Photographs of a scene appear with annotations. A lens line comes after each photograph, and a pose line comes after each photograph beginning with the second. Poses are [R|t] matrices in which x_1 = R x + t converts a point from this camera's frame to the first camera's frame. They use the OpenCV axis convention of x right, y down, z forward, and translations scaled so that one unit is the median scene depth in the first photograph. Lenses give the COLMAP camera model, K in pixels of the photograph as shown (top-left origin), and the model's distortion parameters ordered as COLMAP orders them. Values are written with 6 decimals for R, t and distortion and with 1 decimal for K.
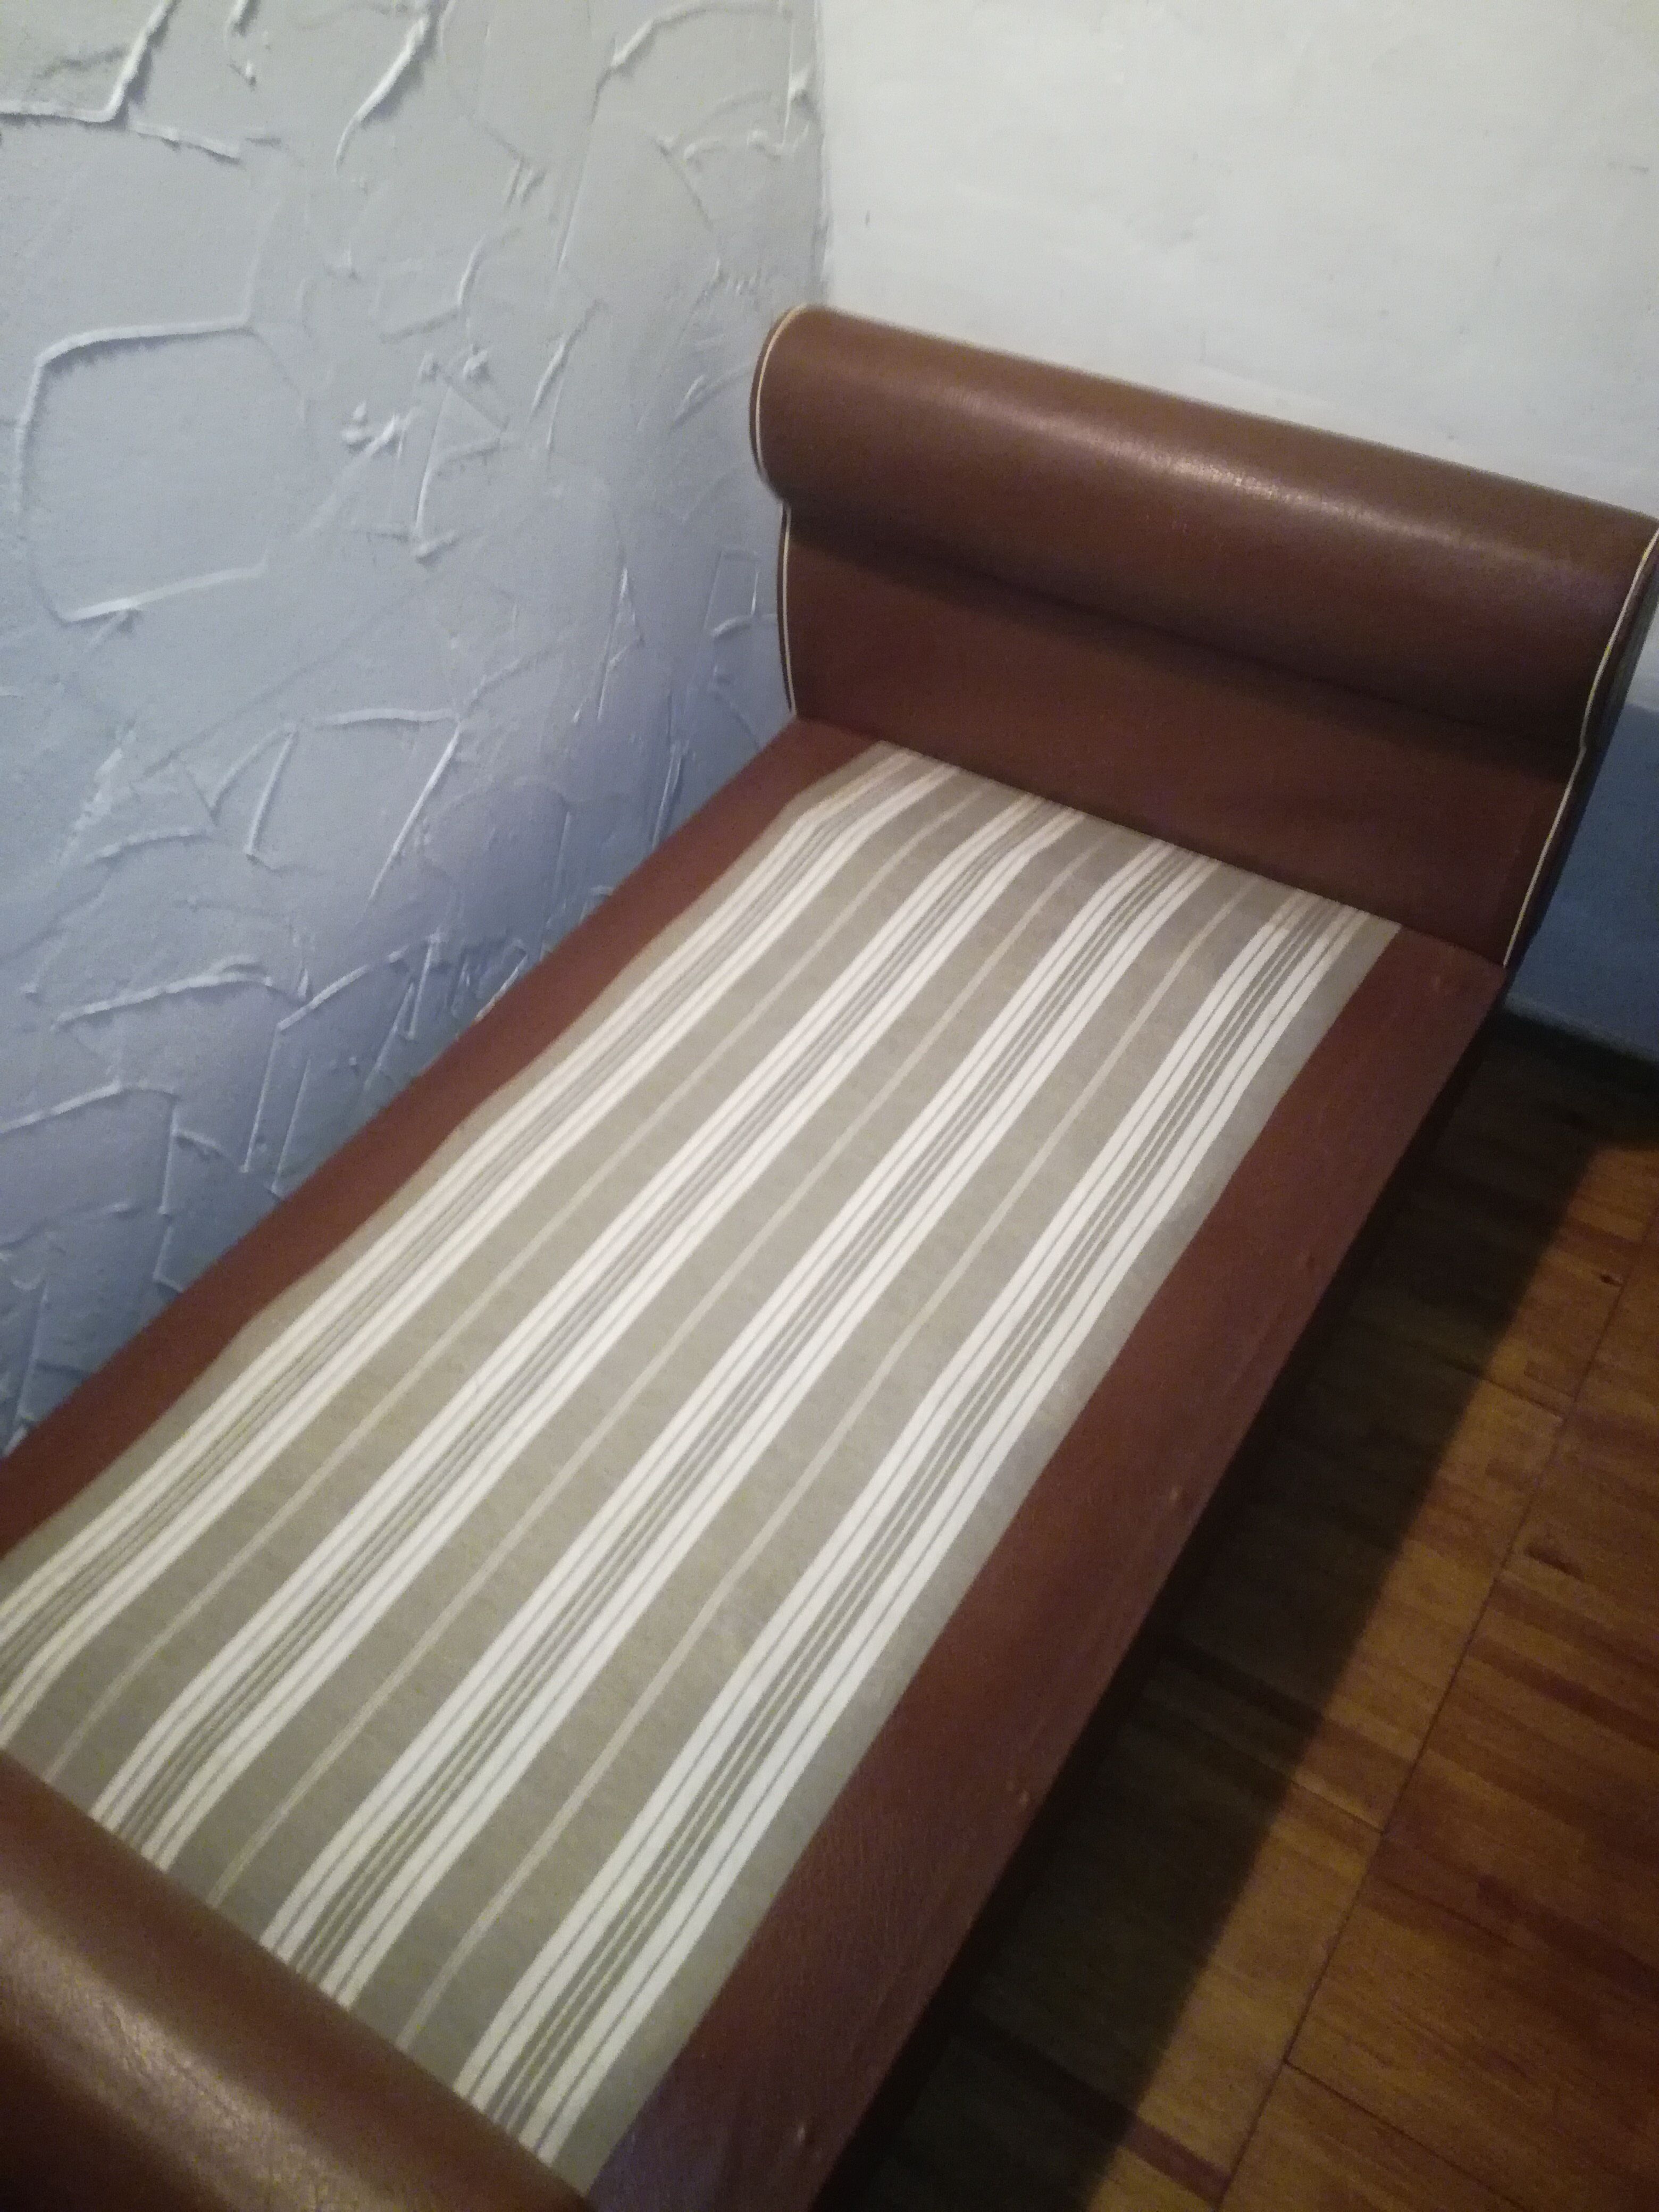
lens RADIAL K [[1843.8, 0, 868.3], [0, 1843.8, 1074.9], [0, 0, 1]] dist [0.040051, -0.091868]
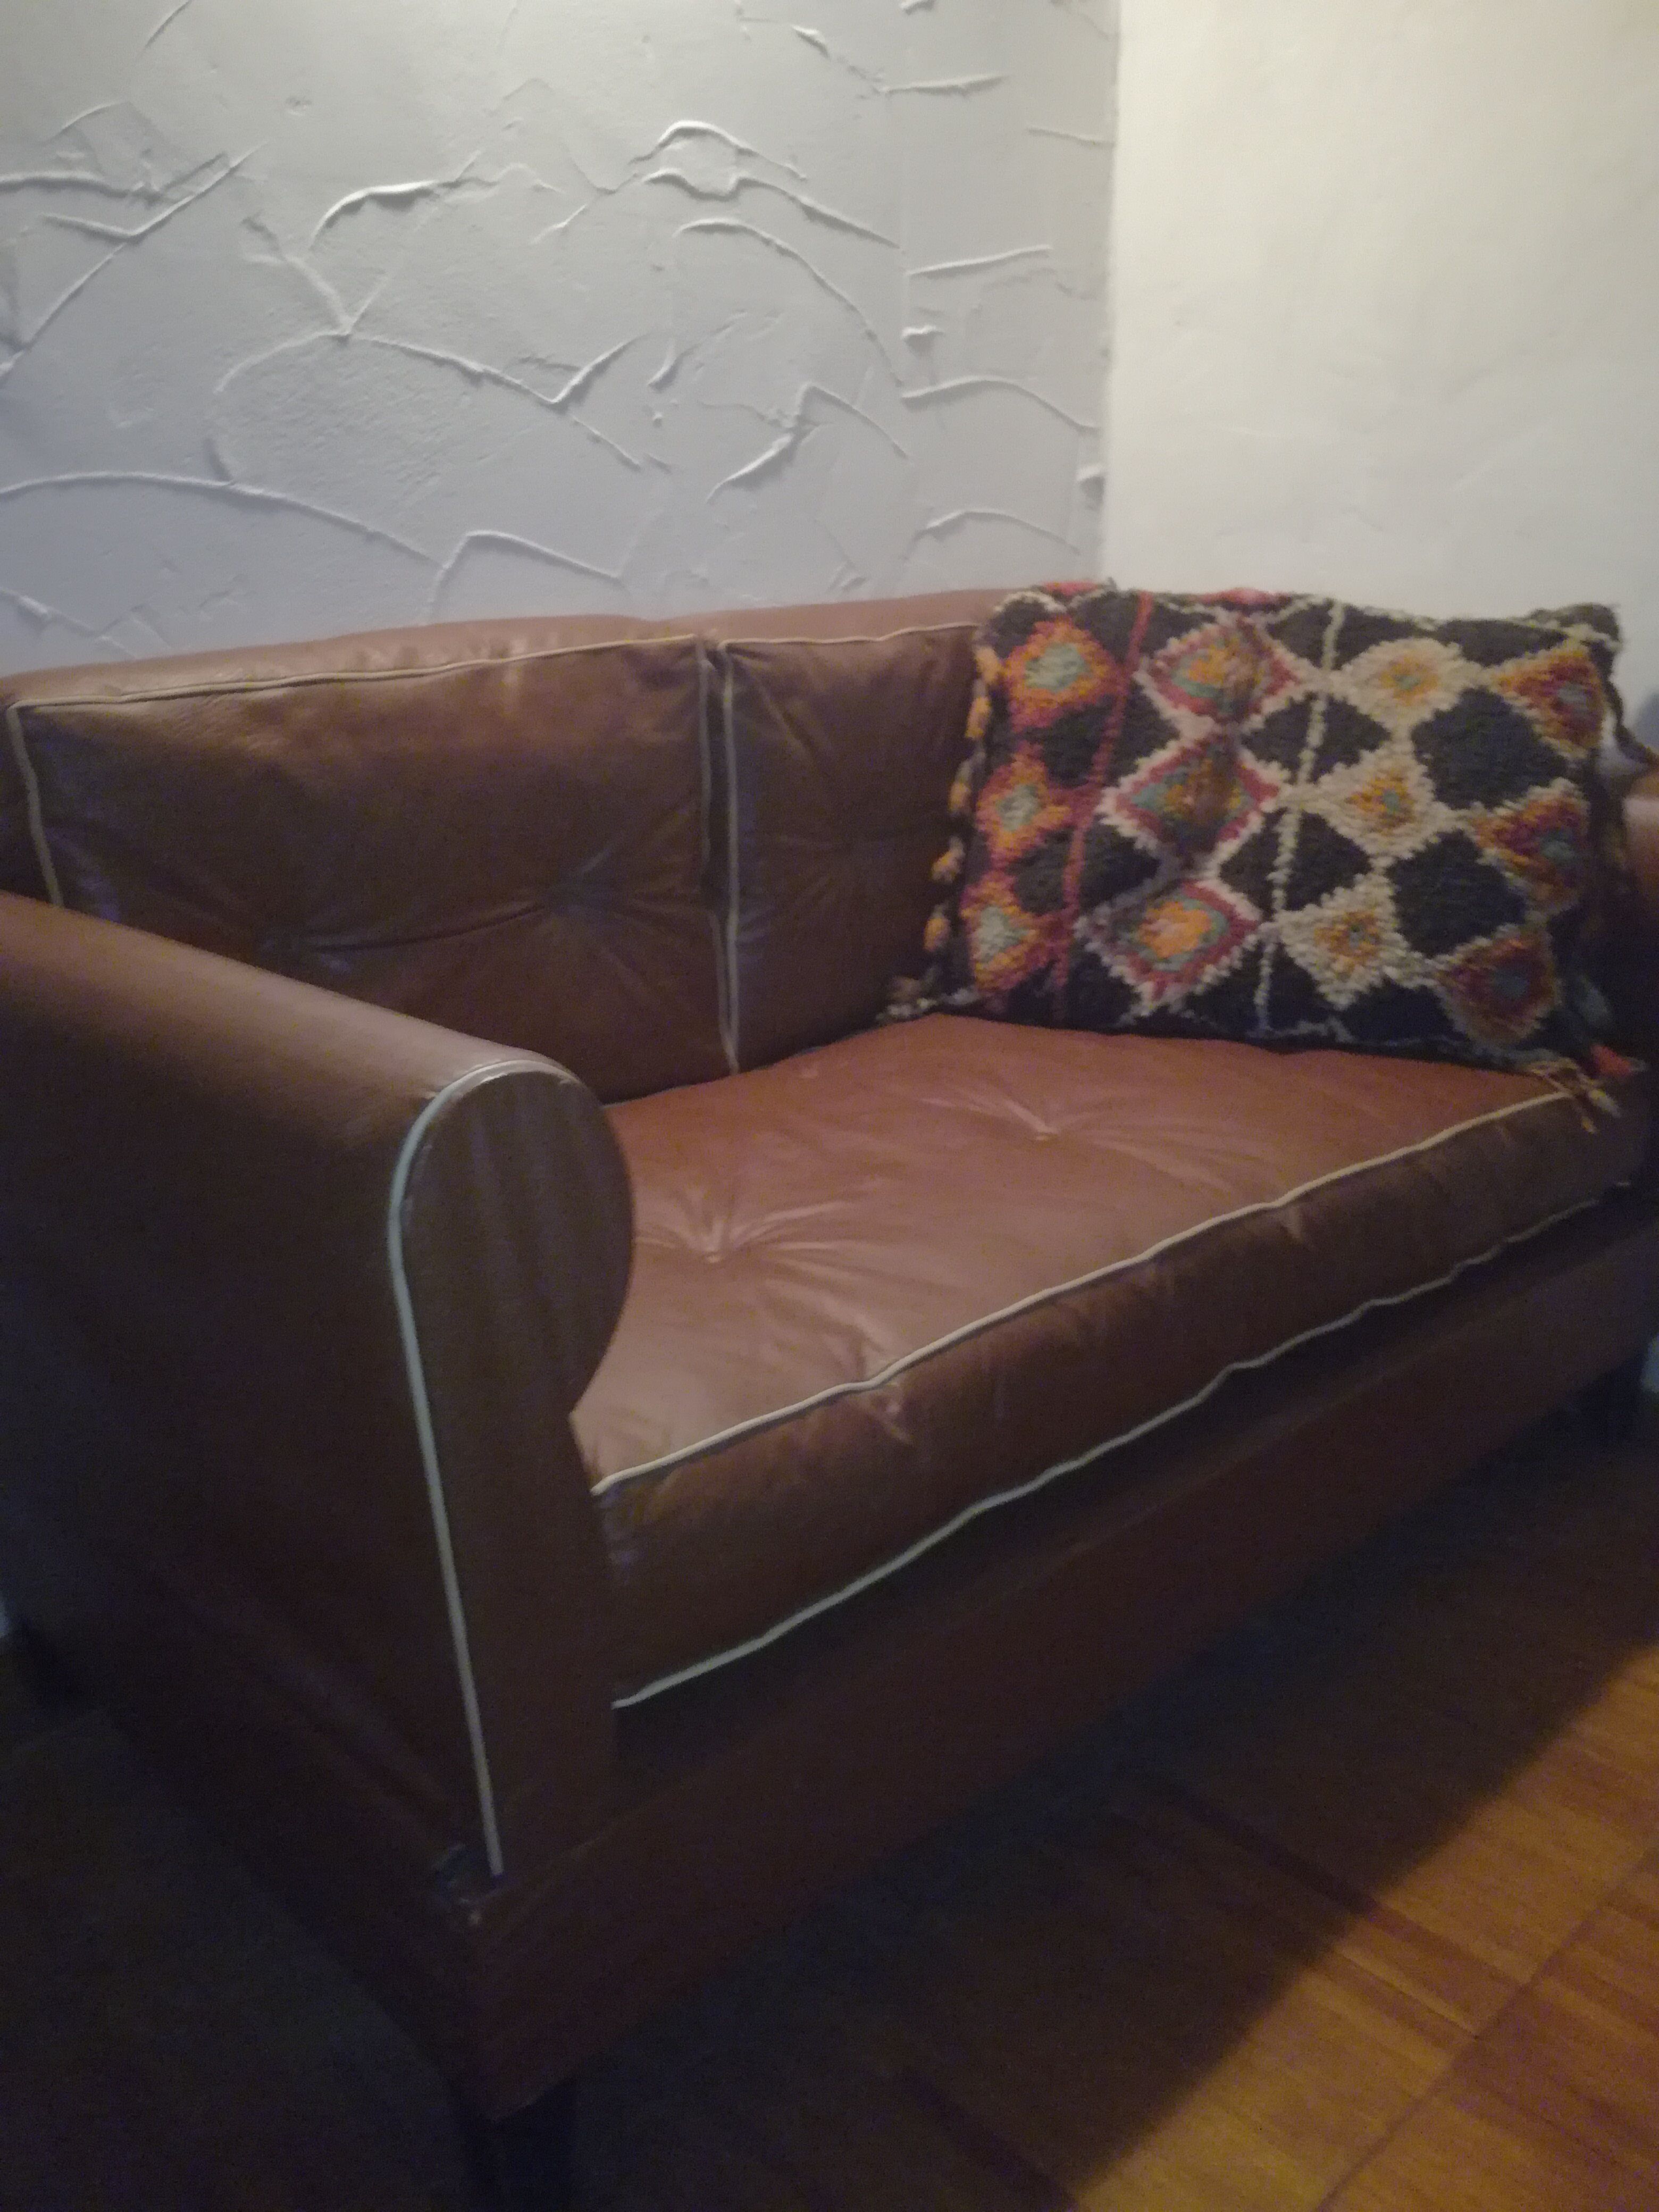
lens RADIAL K [[1843.8, 0, 848.0], [0, 1843.8, 1065.3], [0, 0, 1]] dist [0.040051, -0.091868]
pose [[0.968381, 0.078556, -0.236785, 0.163435], [-0.185575, 0.861162, -0.473246, 0.467616], [0.166734, 0.502224, 0.848511, 0.035306]]
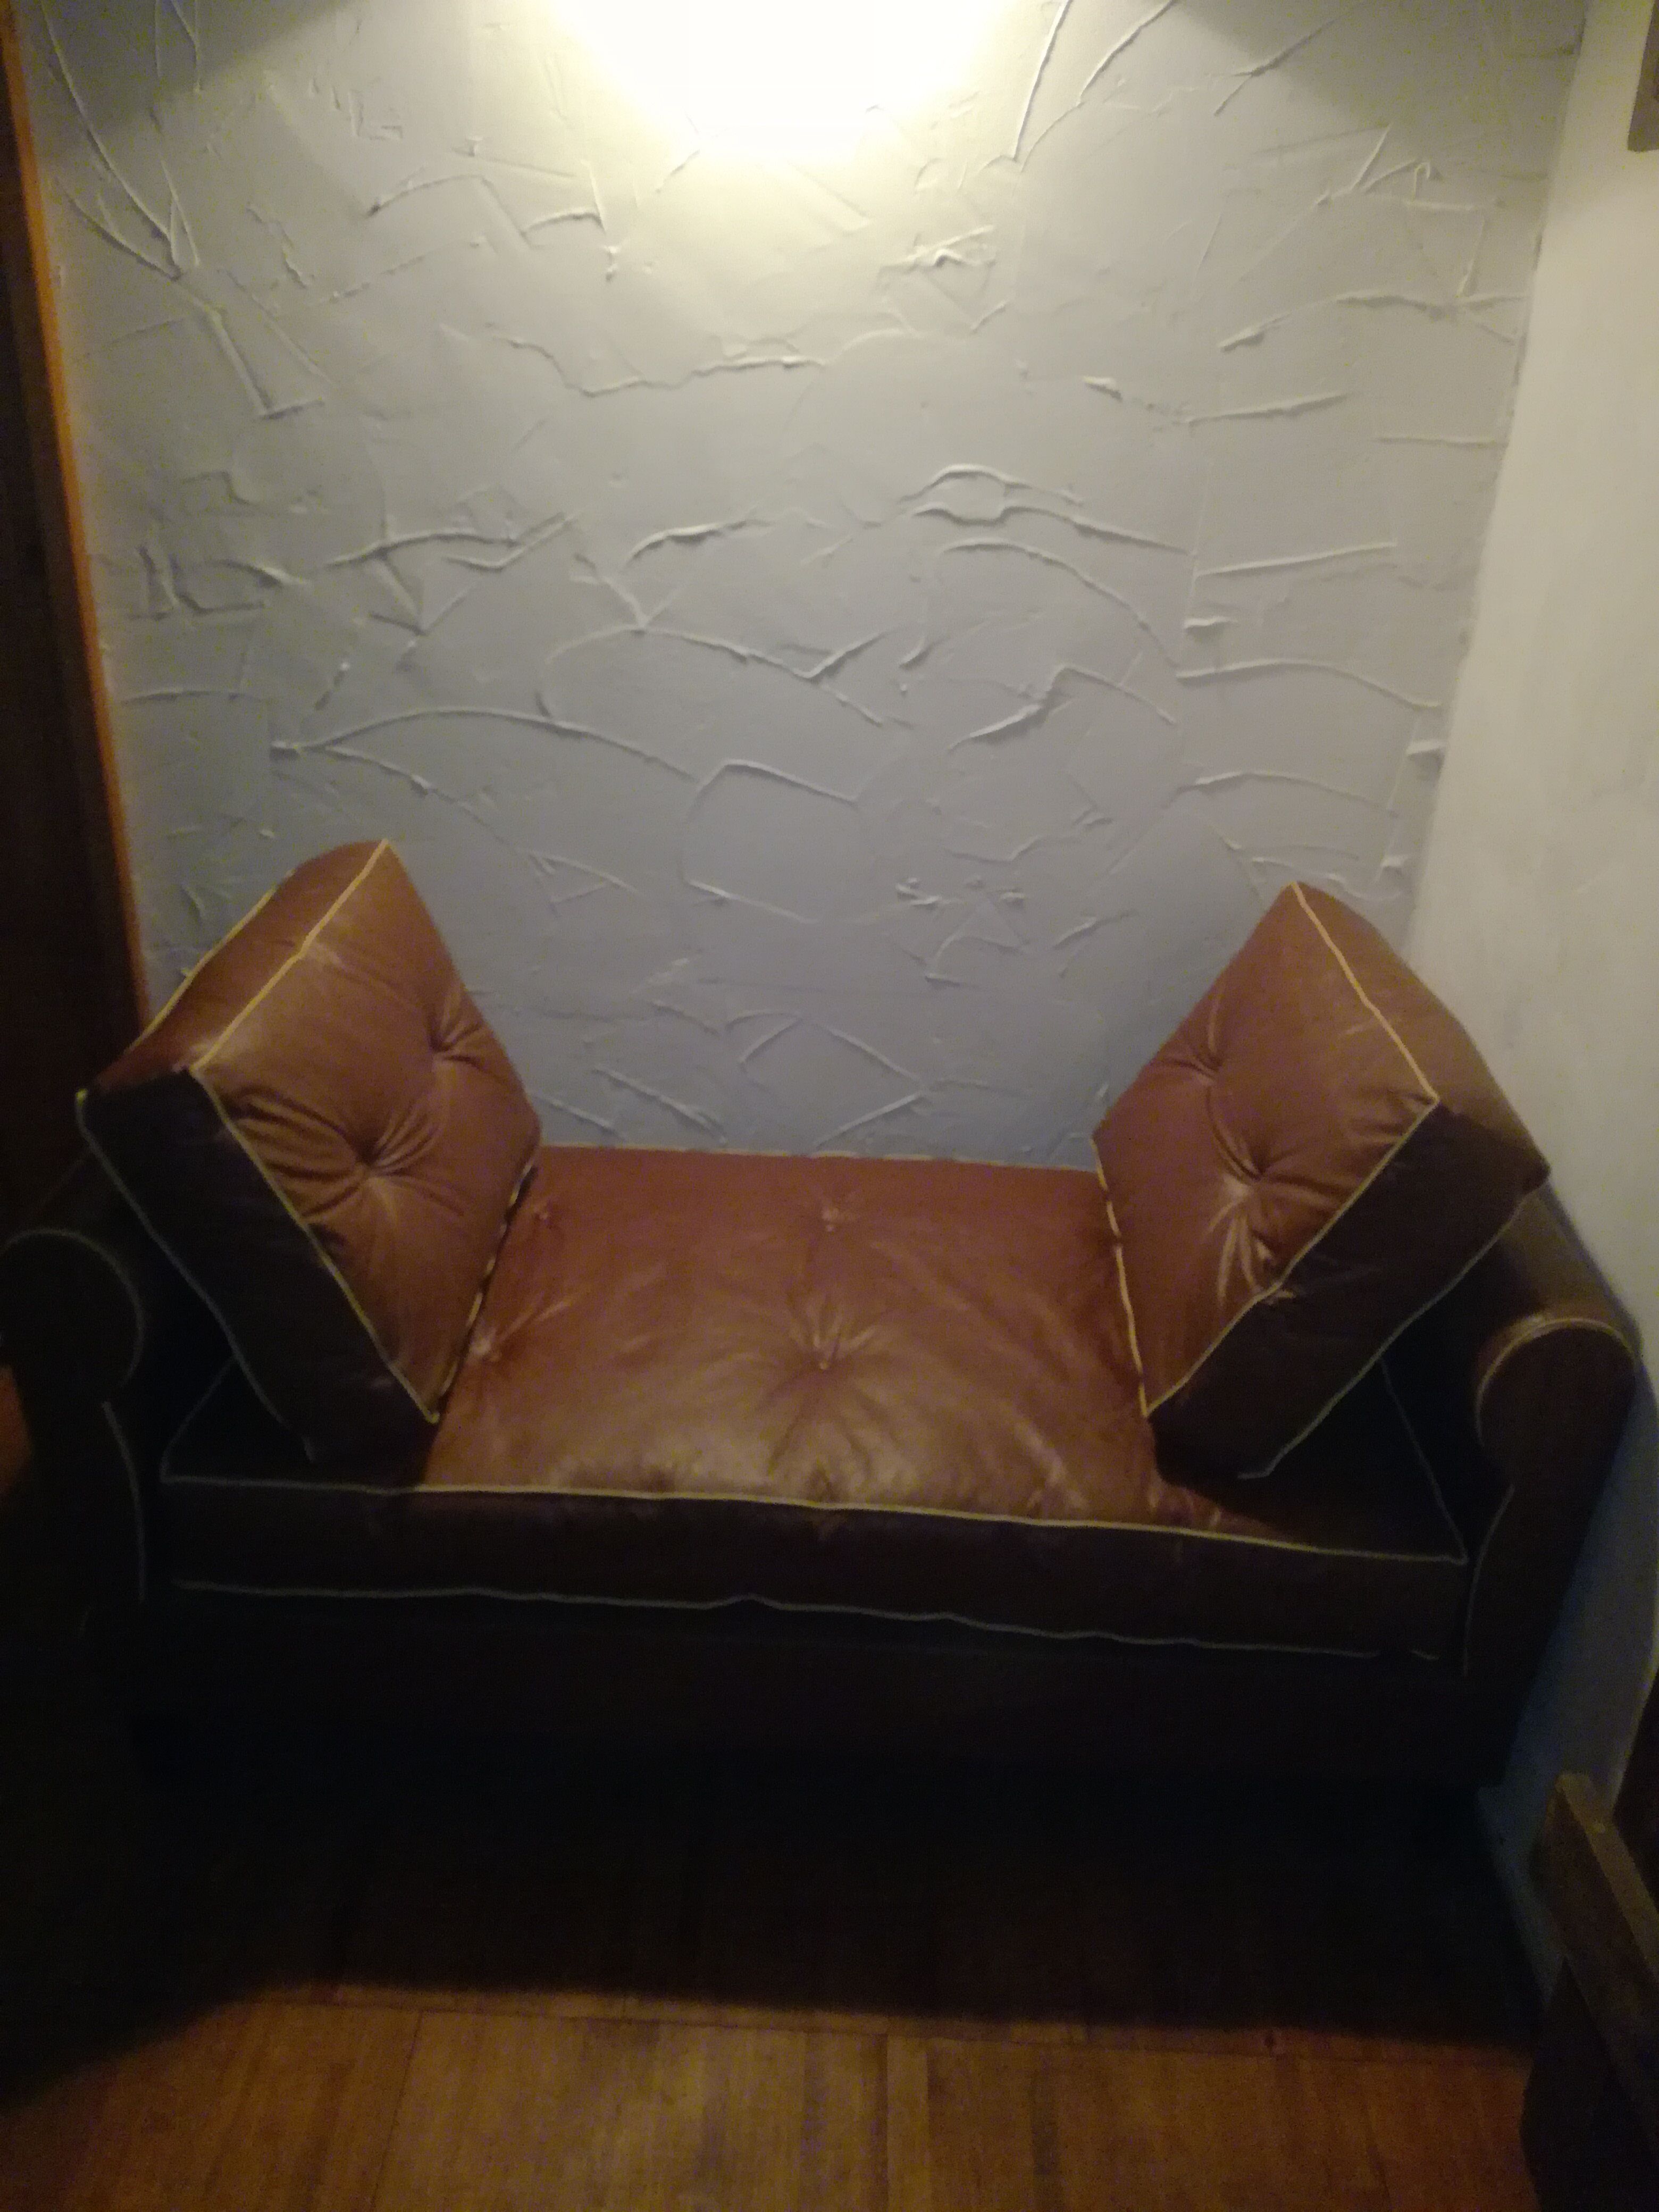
lens RADIAL K [[1776.8, 0, 845.9], [0, 1776.8, 1072.9], [0, 0, 1]] dist [0.089087, -0.052035]
pose [[0.514877, 0.411576, -0.752002, 0.978732], [-0.659252, 0.750834, -0.040436, -0.111534], [0.547986, 0.516578, 0.657920, -0.028009]]
